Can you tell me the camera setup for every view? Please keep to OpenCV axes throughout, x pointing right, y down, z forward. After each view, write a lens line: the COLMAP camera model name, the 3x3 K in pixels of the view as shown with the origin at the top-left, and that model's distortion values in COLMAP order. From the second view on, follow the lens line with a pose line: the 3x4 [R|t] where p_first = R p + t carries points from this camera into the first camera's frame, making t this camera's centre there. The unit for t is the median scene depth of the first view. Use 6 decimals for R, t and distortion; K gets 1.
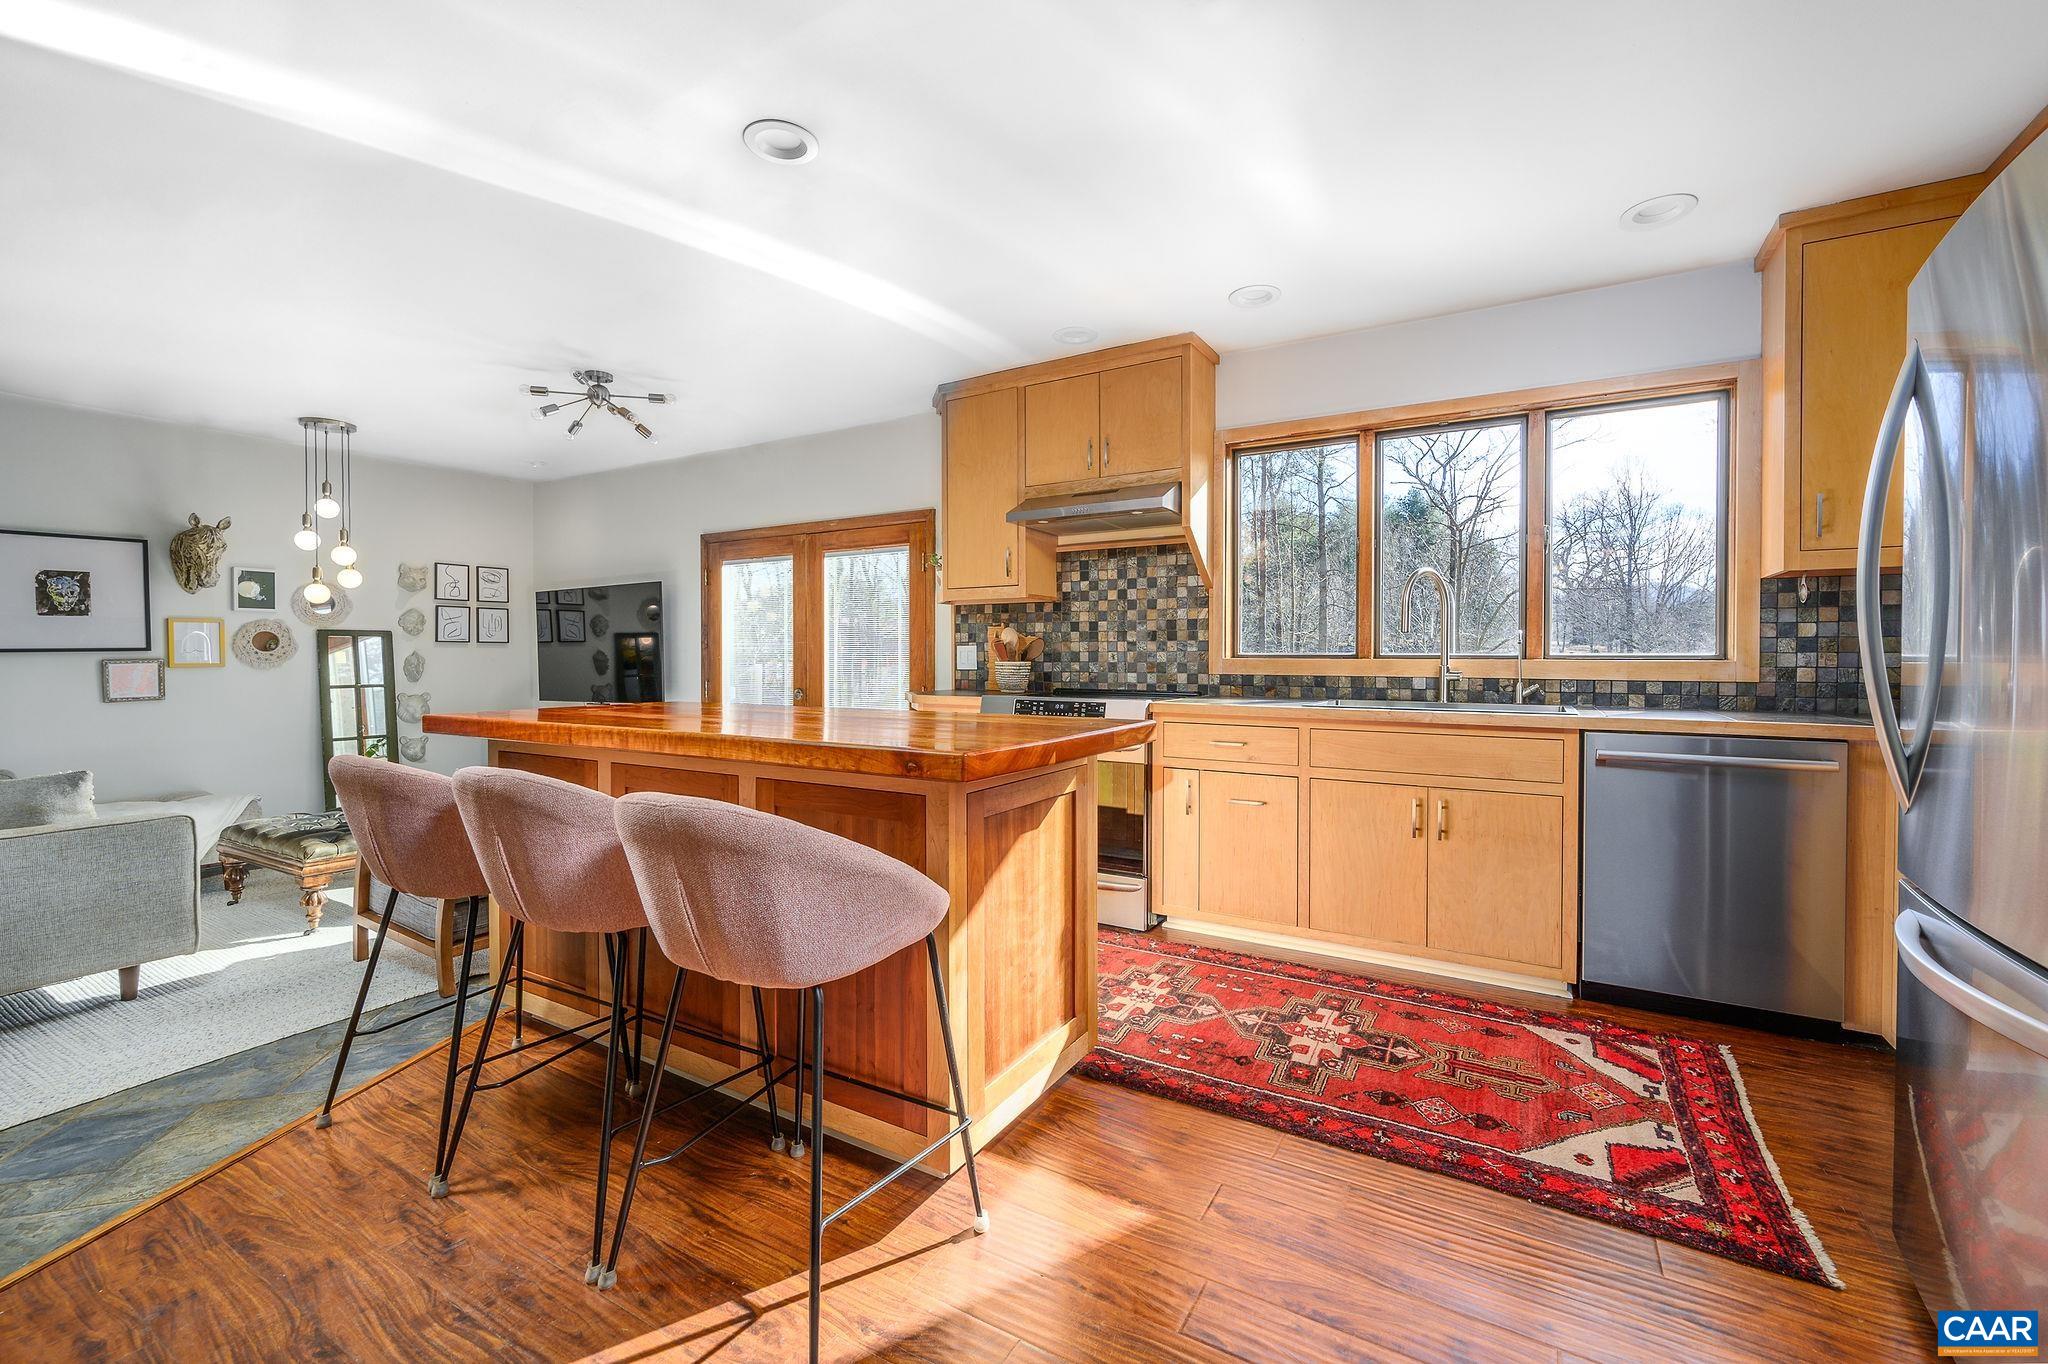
lens RADIAL K [[836.9, 0, 1011.1], [0, 836.9, 667.8], [0, 0, 1]] dist [-0.001305, -0.000009]
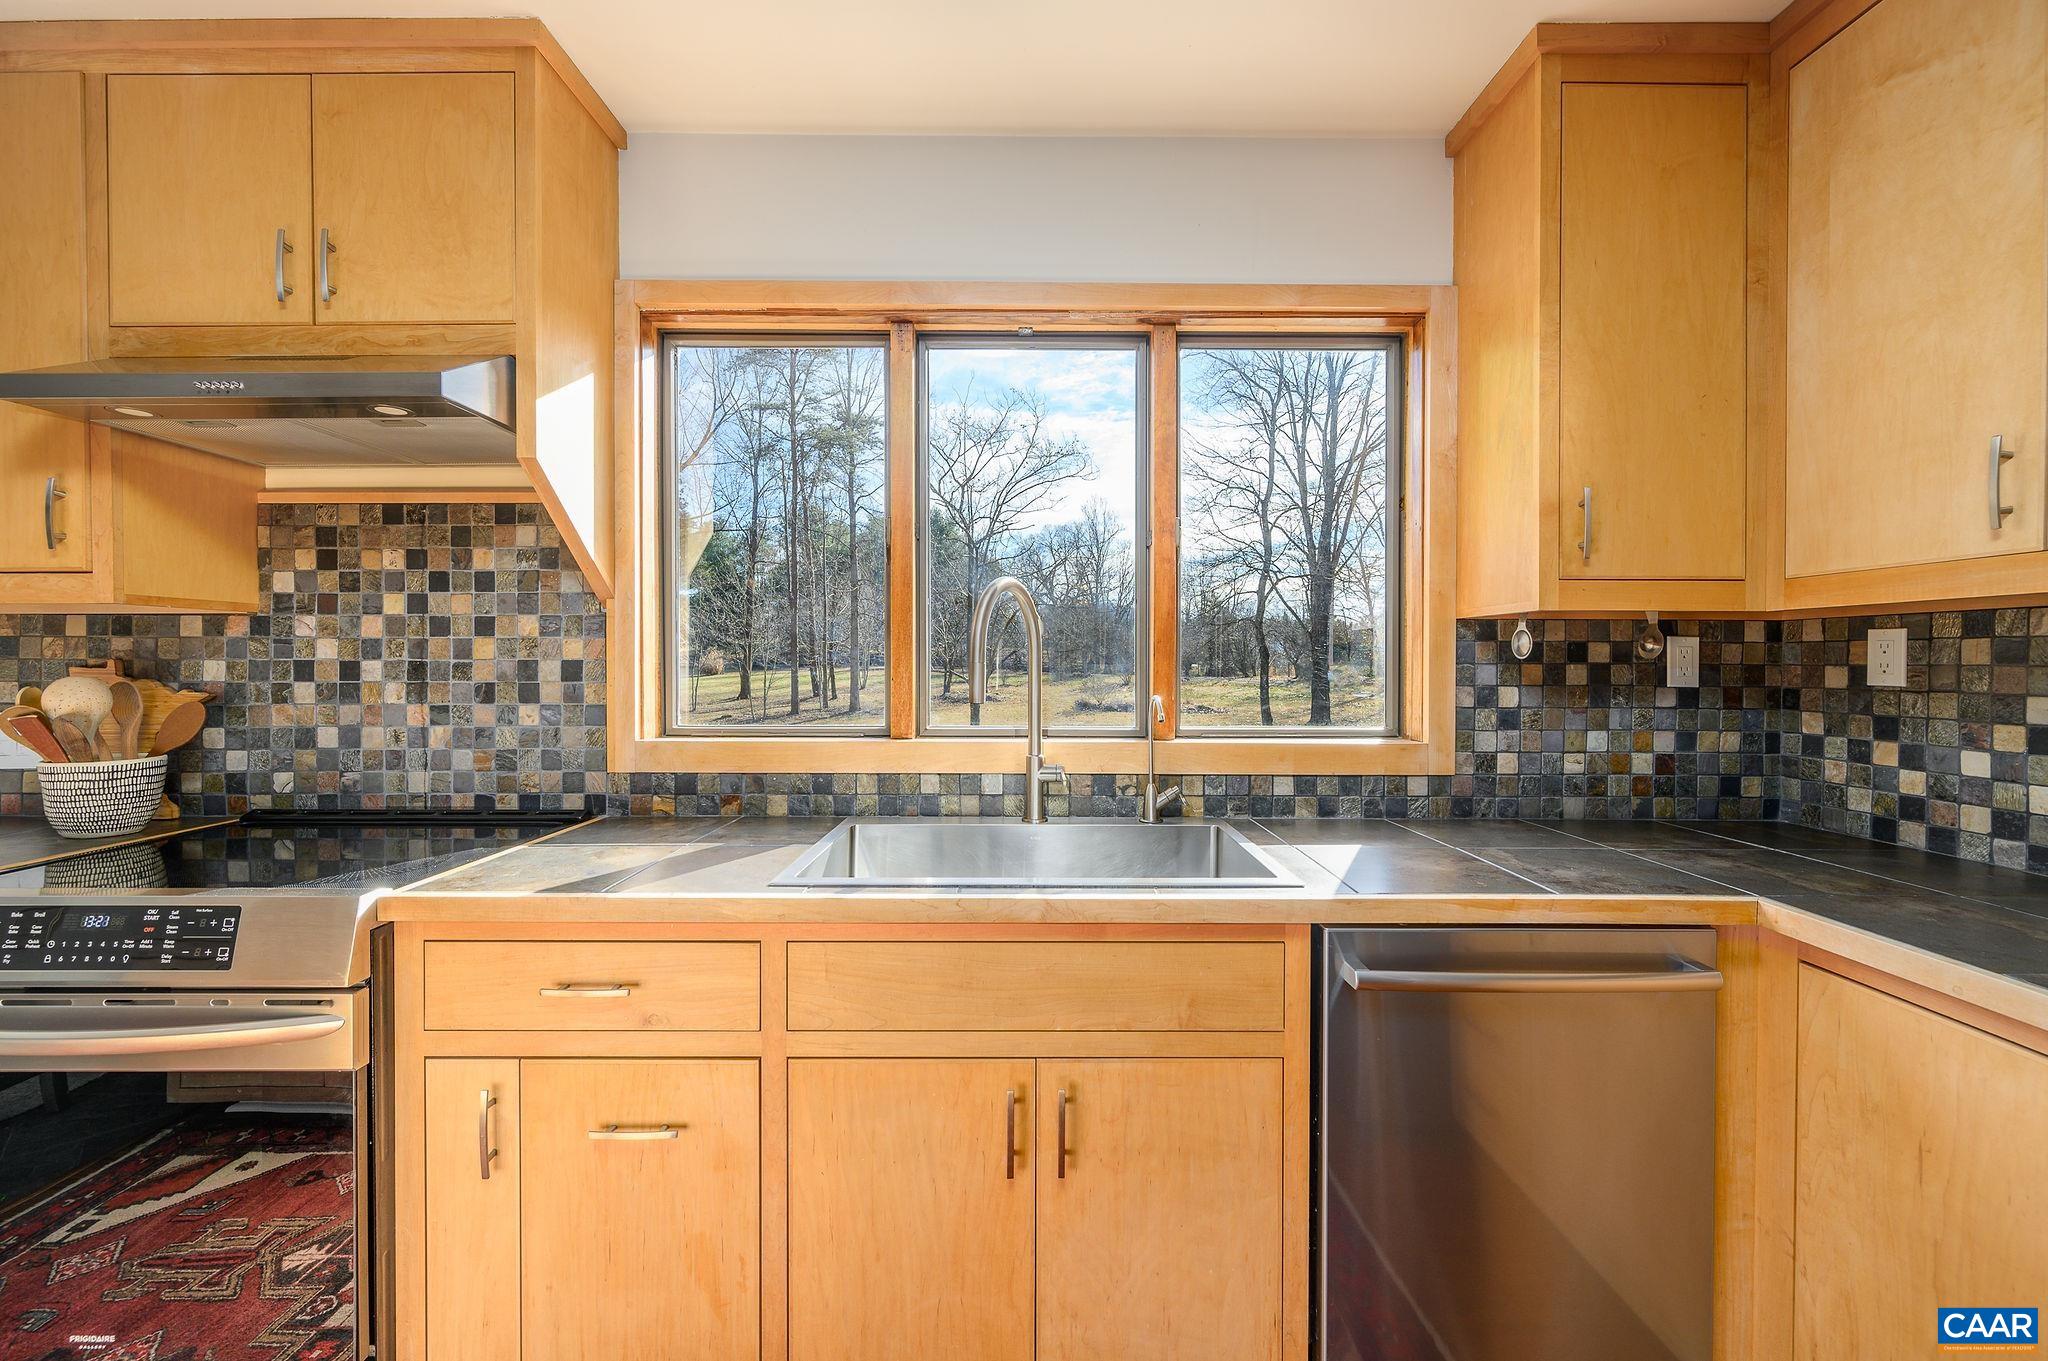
lens RADIAL K [[836.9, 0, 1011.1], [0, 836.9, 666.3], [0, 0, 1]] dist [-0.001305, -0.000009]
pose [[0.857797, -0.003111, 0.513979, 0.183010], [0.007268, 0.999955, -0.006076, -0.049175], [-0.513937, 0.008948, 0.857781, 0.444213]]
